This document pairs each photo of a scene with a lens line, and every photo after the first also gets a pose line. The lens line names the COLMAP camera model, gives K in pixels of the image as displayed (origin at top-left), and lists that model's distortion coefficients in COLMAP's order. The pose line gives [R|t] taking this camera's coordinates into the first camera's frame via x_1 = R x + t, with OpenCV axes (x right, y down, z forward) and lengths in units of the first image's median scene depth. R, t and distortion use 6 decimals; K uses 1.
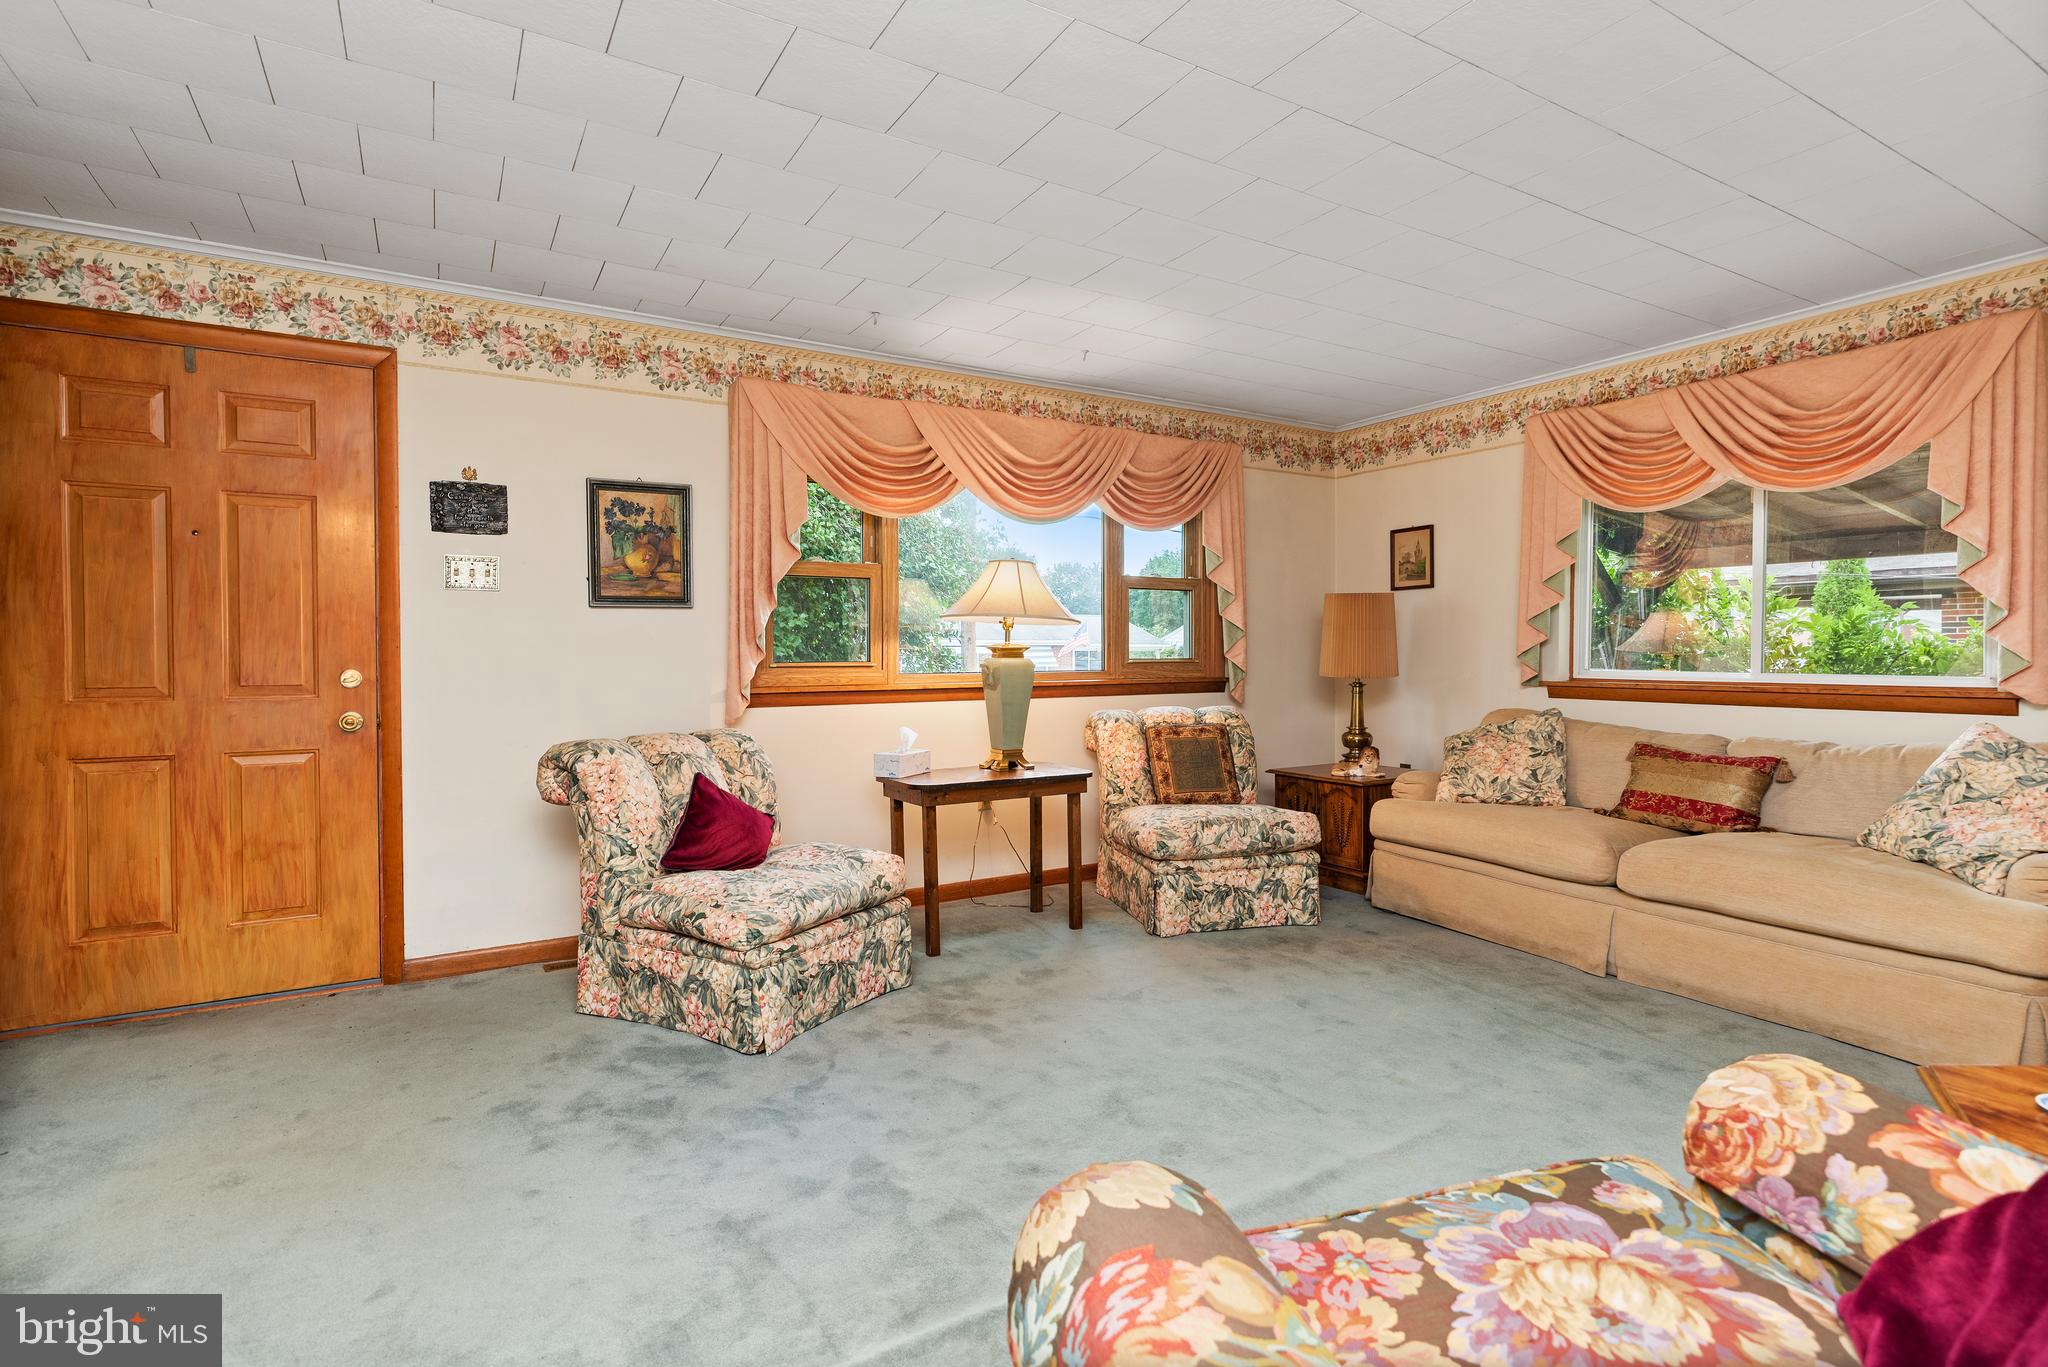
lens RADIAL K [[995.6, 0, 1023.4], [0, 995.6, 669.4], [0, 0, 1]] dist [-0.000087, 0.001534]
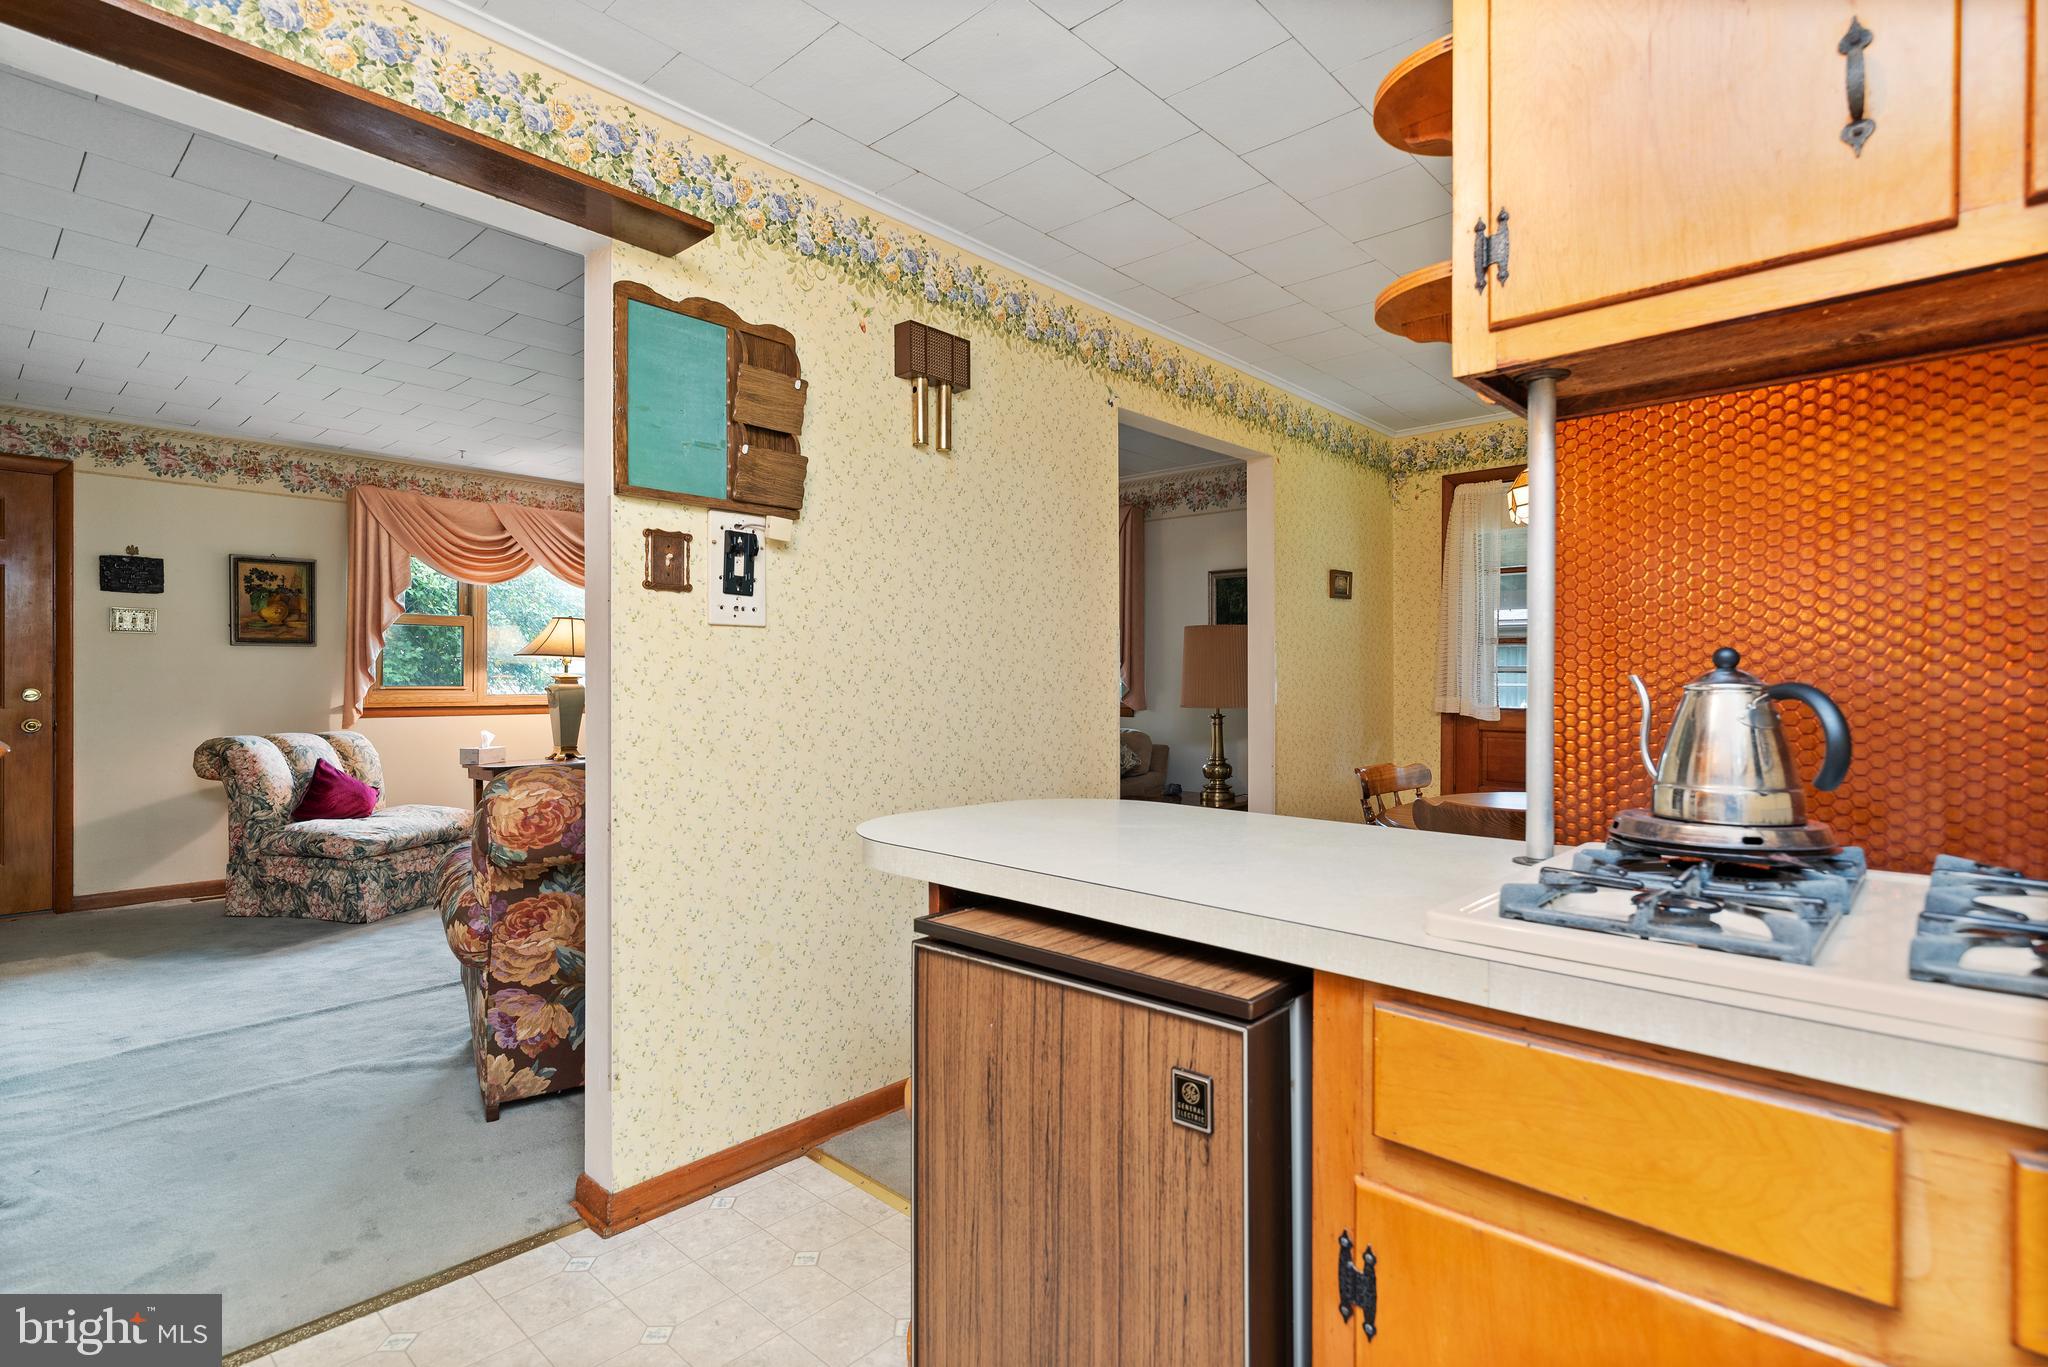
lens RADIAL K [[995.6, 0, 1026.4], [0, 995.6, 687.1], [0, 0, 1]] dist [-0.000087, 0.001534]
pose [[0.954476, 0.005143, 0.298245, 0.234263], [-0.001568, 0.999924, -0.012225, 0.012569], [-0.298285, 0.011200, 0.954411, -0.729922]]
